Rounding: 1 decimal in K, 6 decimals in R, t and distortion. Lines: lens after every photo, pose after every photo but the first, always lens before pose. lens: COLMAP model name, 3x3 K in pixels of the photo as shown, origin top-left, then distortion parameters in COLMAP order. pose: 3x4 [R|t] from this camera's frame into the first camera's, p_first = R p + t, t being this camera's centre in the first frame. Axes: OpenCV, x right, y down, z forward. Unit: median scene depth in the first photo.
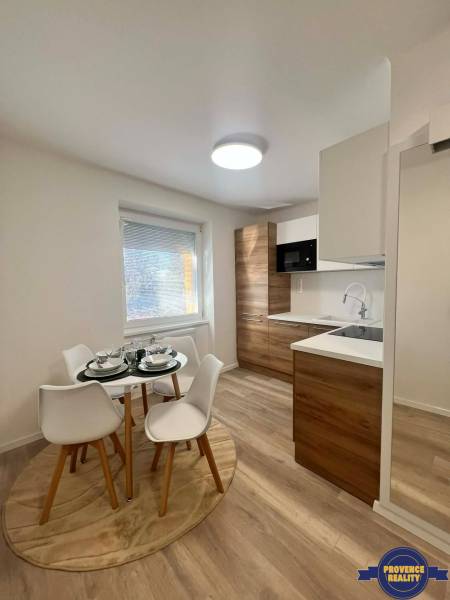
lens RADIAL K [[240.4, 0, 225.7], [0, 240.4, 298.9], [0, 0, 1]] dist [-0.003386, 0.000476]
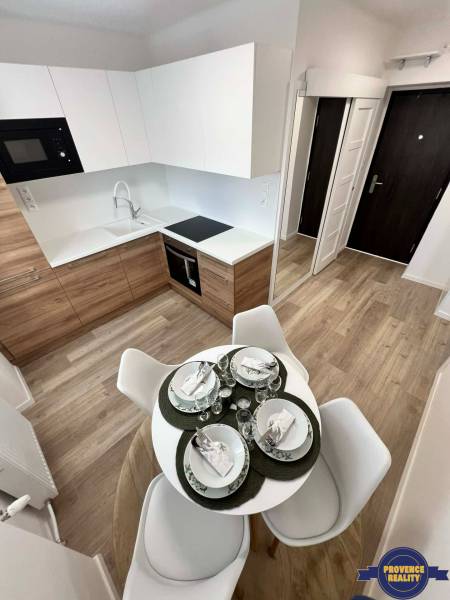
lens RADIAL K [[240.4, 0, 227.5], [0, 240.4, 299.3], [0, 0, 1]] dist [-0.003386, 0.000476]
pose [[-0.044759, -0.596137, 0.801634, -0.404649], [0.086833, 0.797080, 0.597598, -0.190847], [-0.995217, 0.096357, 0.016088, 0.558992]]
